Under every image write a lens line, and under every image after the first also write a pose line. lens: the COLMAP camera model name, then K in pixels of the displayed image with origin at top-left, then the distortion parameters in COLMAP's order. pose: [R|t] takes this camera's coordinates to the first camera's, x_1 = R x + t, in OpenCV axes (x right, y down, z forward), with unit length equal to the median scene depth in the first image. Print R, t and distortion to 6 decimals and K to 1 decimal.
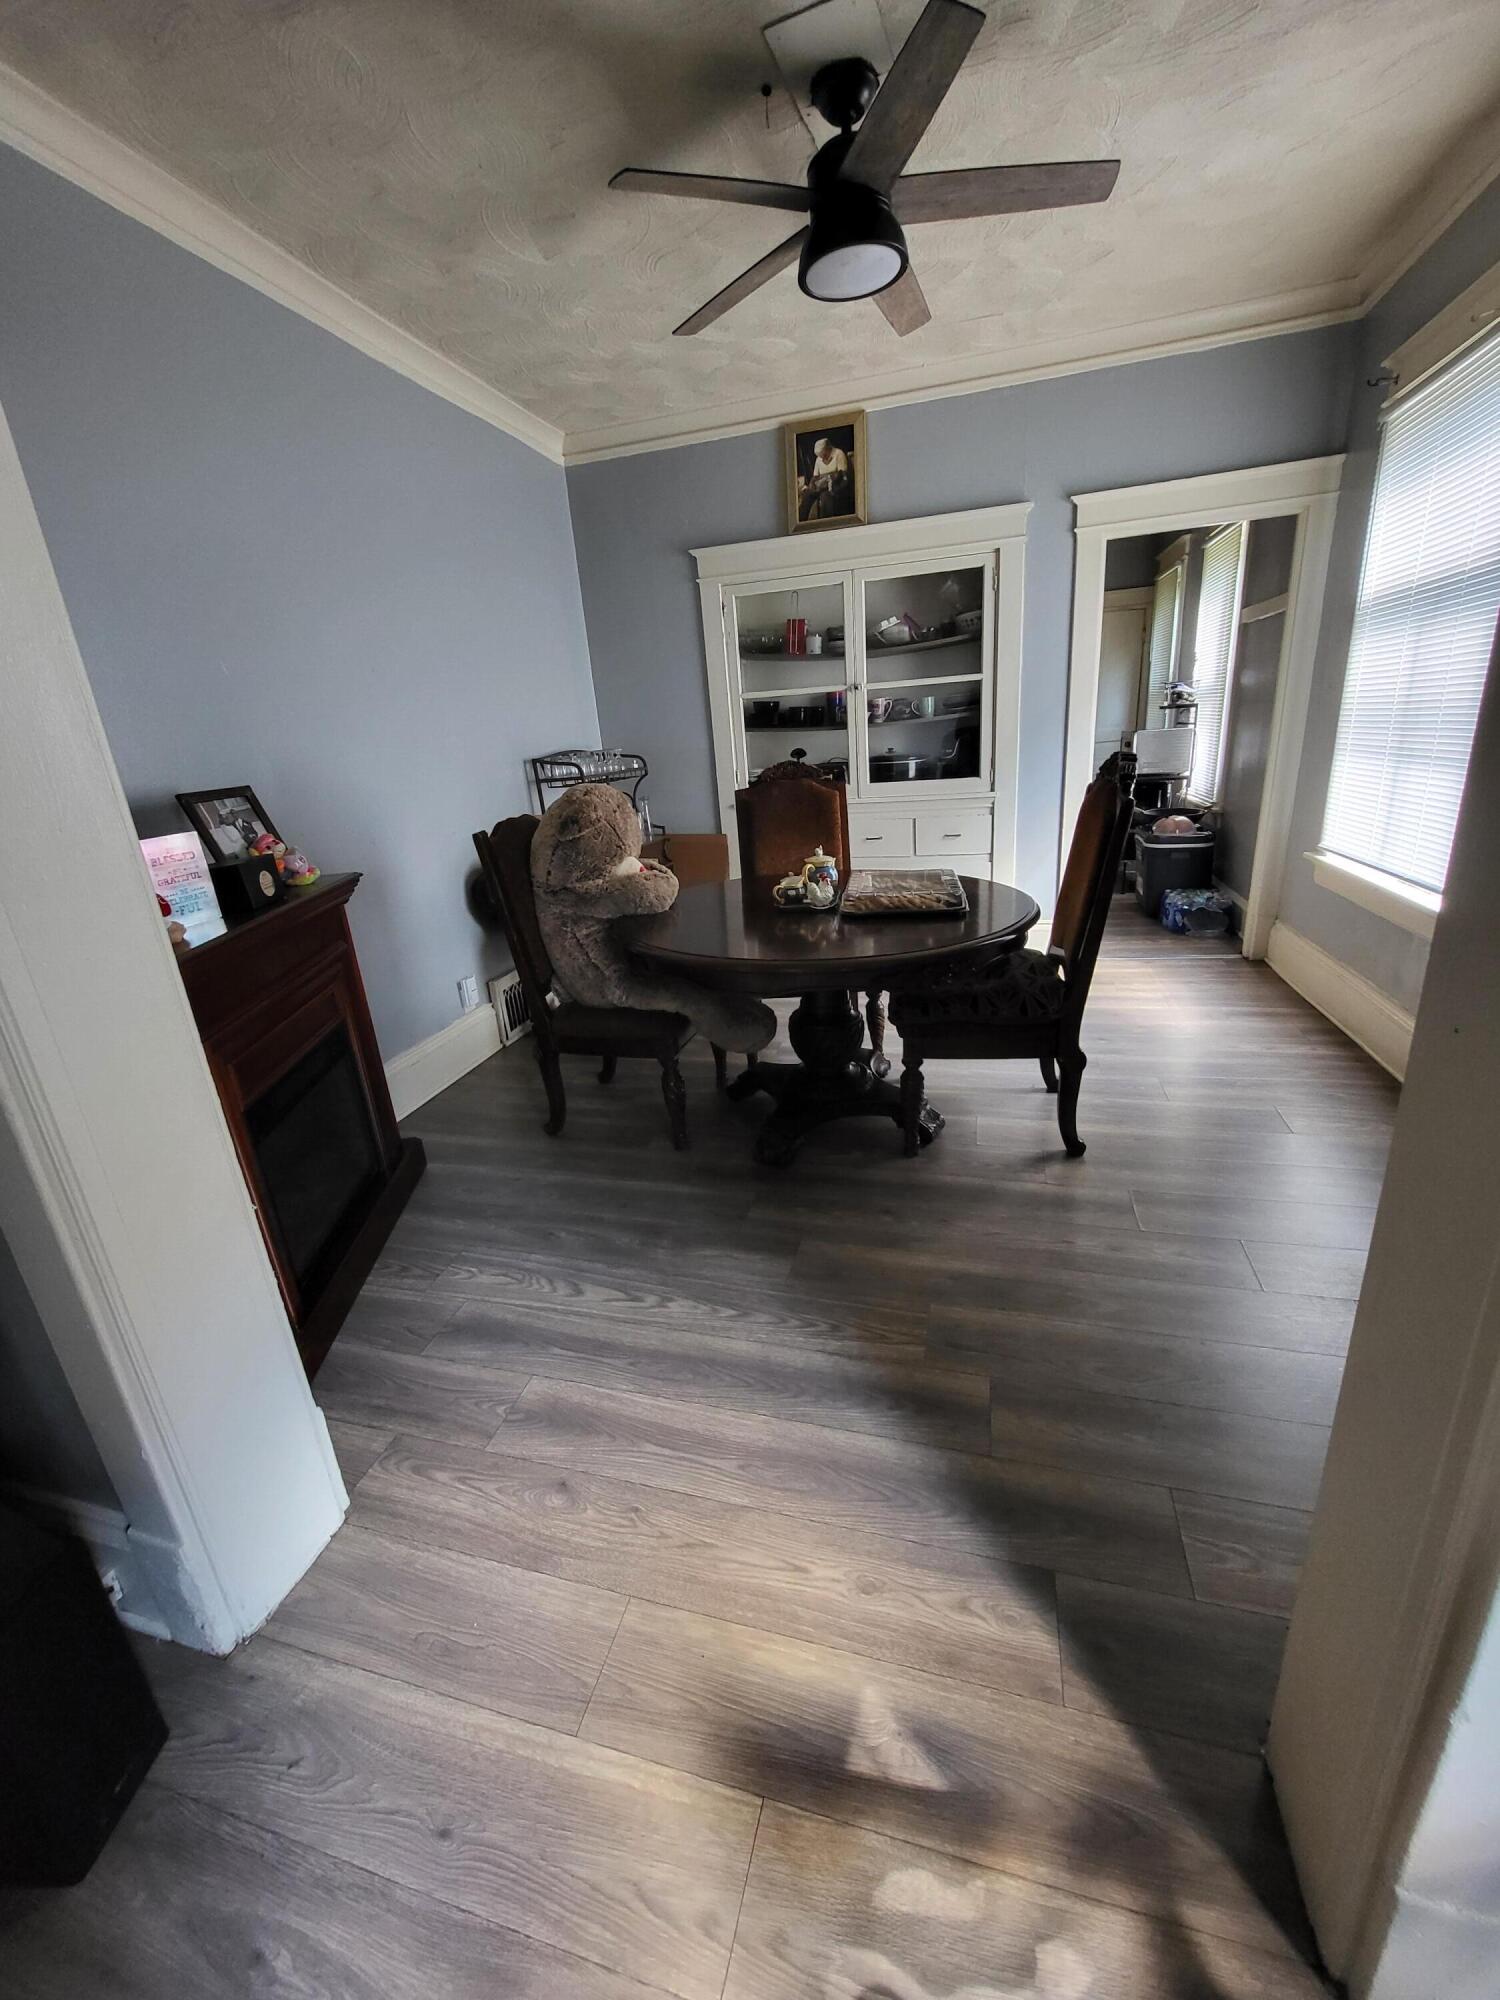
lens RADIAL K [[781.0, 0, 750.0], [0, 781.0, 1000.0], [0, 0, 1]] dist [0.000111, 0.000052]
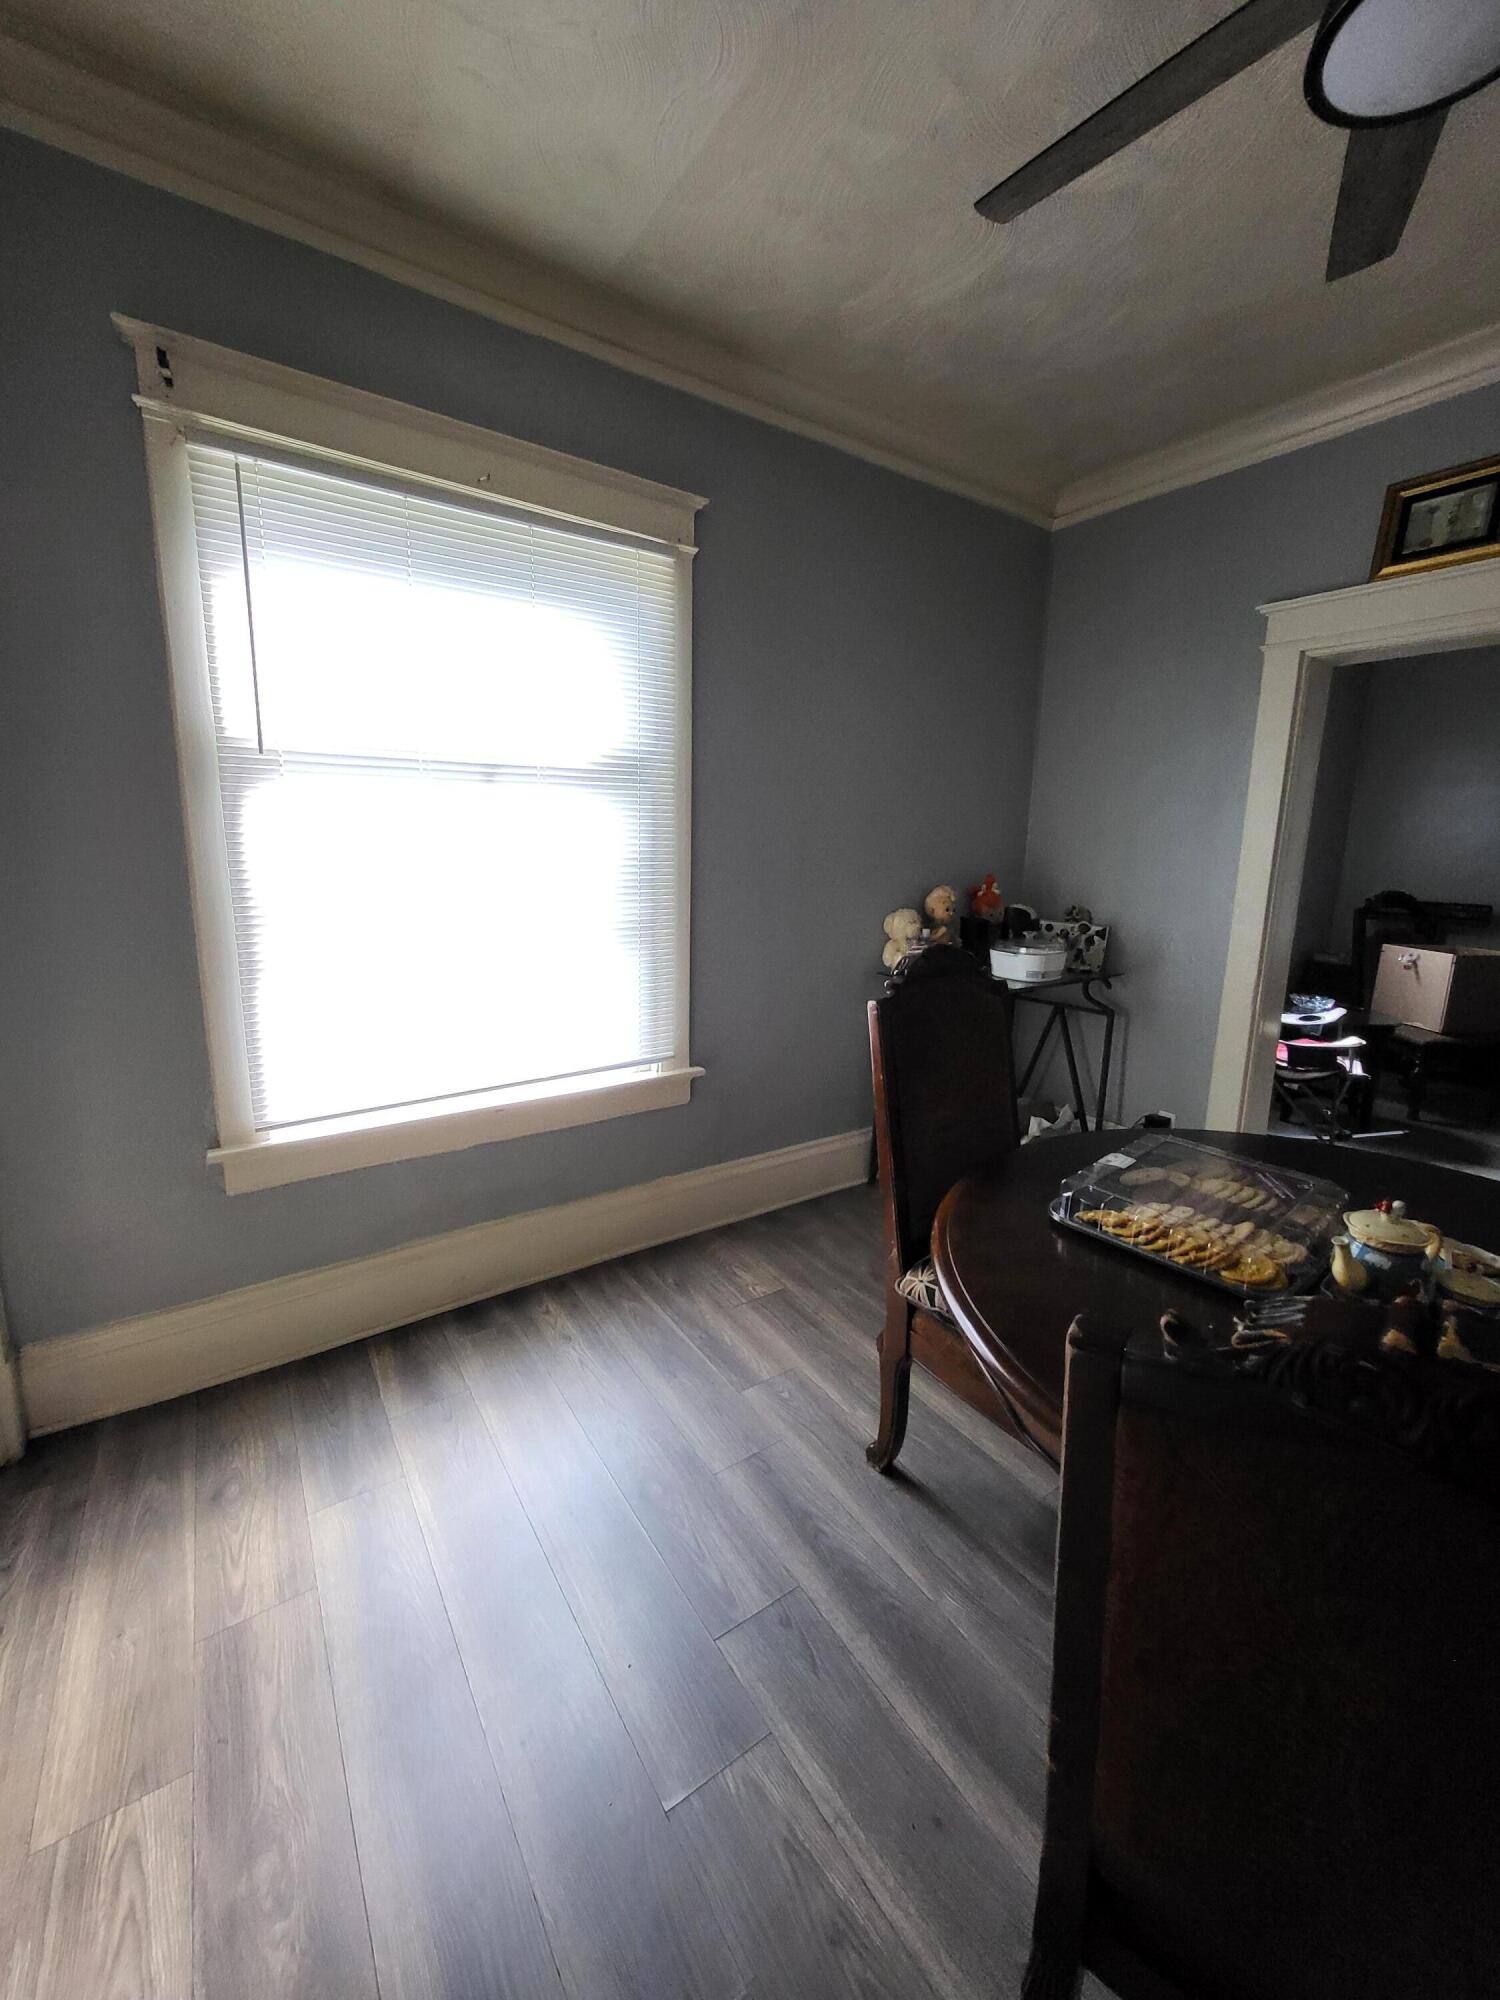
lens RADIAL K [[781.0, 0, 750.0], [0, 781.0, 1000.0], [0, 0, 1]] dist [0.000111, 0.000052]
pose [[-0.766975, -0.077862, 0.636936, 0.090823], [0.239022, 0.886510, 0.396192, -0.413910], [-0.595499, 0.456111, -0.661320, 1.105016]]
